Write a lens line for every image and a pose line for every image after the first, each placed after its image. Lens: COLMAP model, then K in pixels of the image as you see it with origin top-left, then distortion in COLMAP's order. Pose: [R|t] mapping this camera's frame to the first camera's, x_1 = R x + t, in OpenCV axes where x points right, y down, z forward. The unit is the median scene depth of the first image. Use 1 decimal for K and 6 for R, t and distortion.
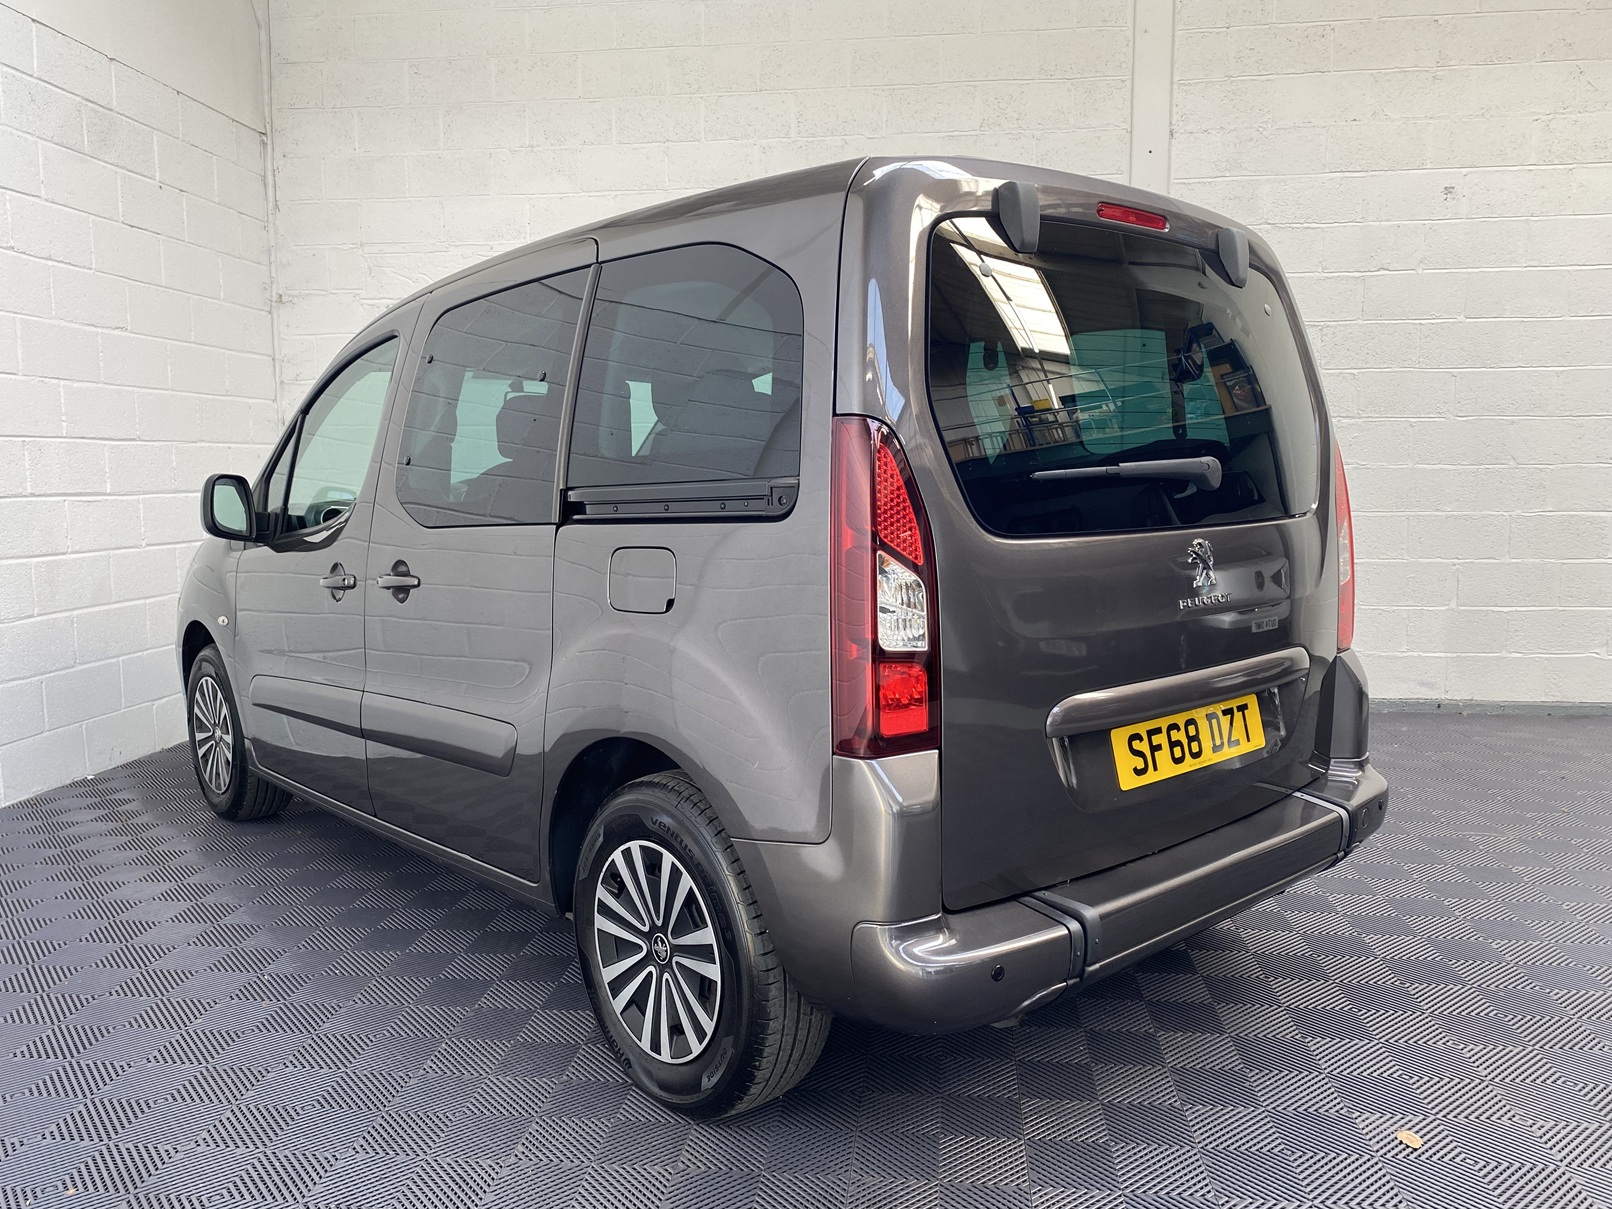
lens RADIAL K [[1225.7, 0, 802.0], [0, 1225.7, 610.1], [0, 0, 1]] dist [0.009337, 0.011494]
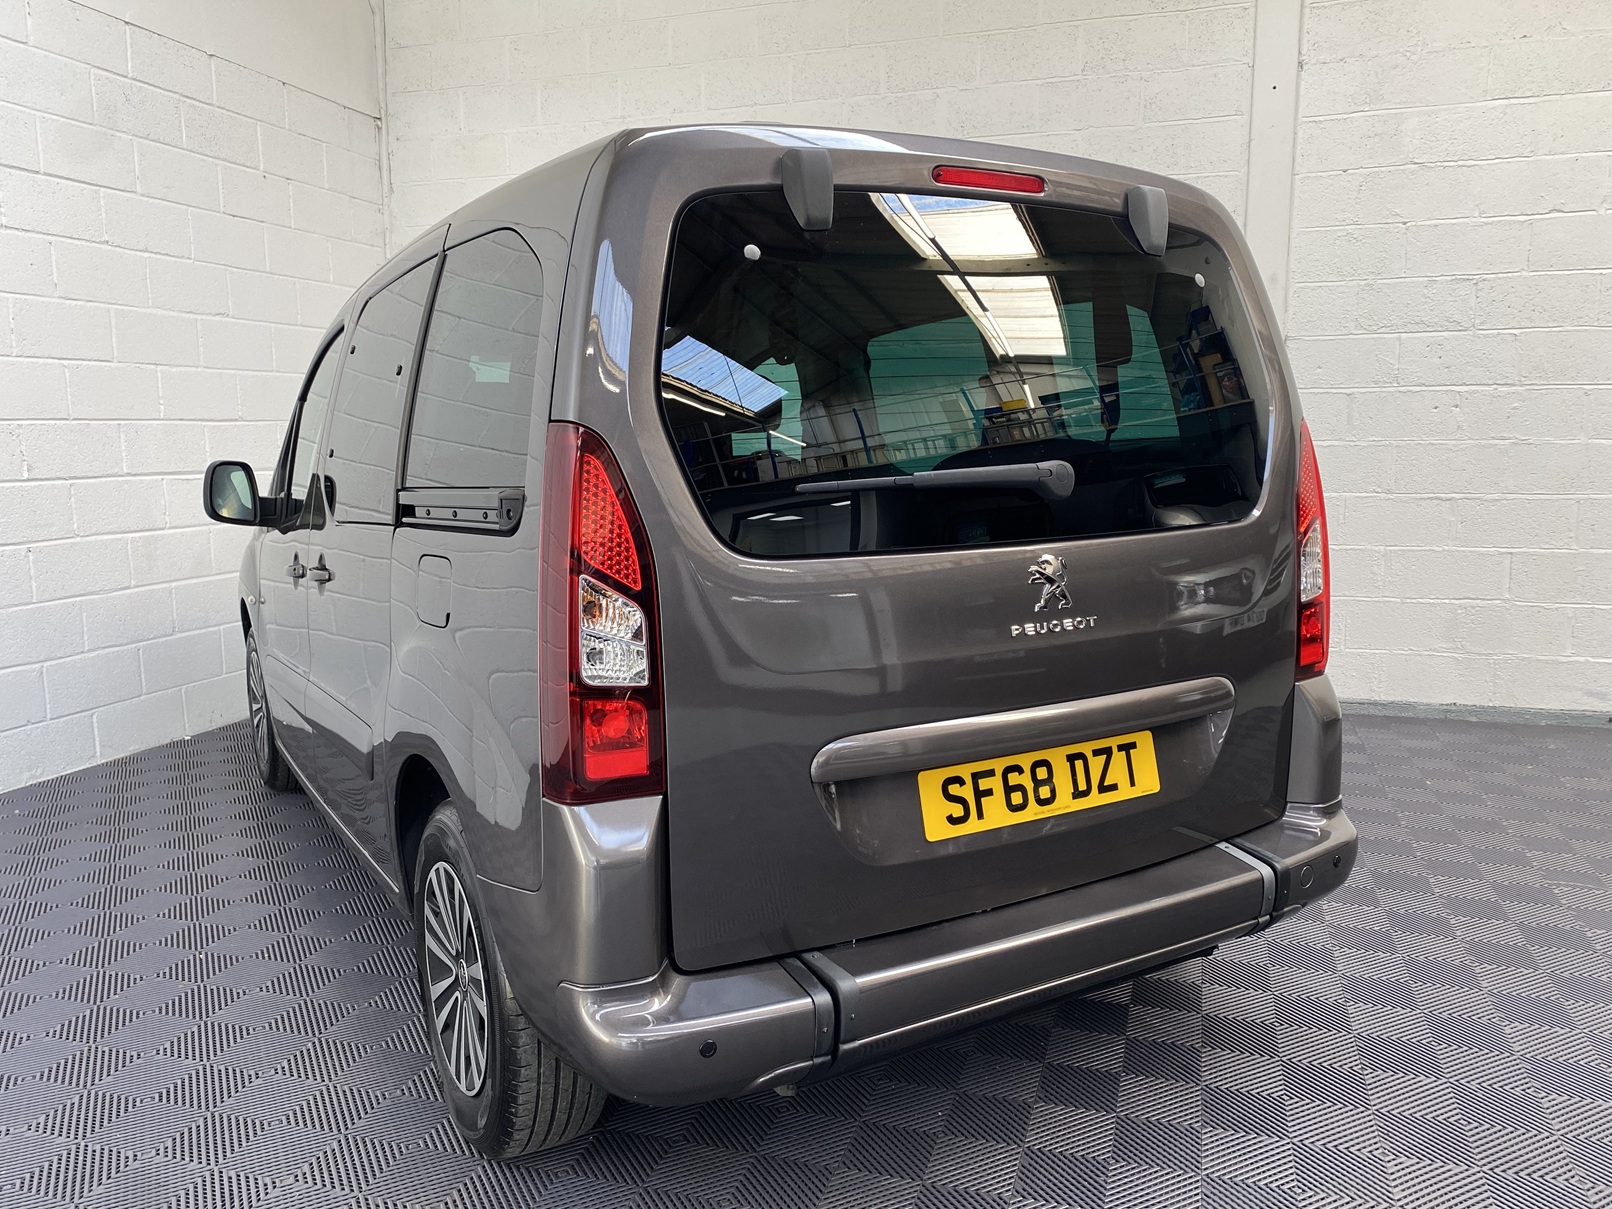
lens RADIAL K [[1225.6, 0, 804.3], [0, 1225.6, 613.3], [0, 0, 1]] dist [0.017084, 0.001314]
pose [[0.981859, 0.024552, -0.188015, 0.295997], [-0.018263, 0.999216, 0.035113, -0.040736], [0.188729, -0.031042, 0.981538, 0.109671]]
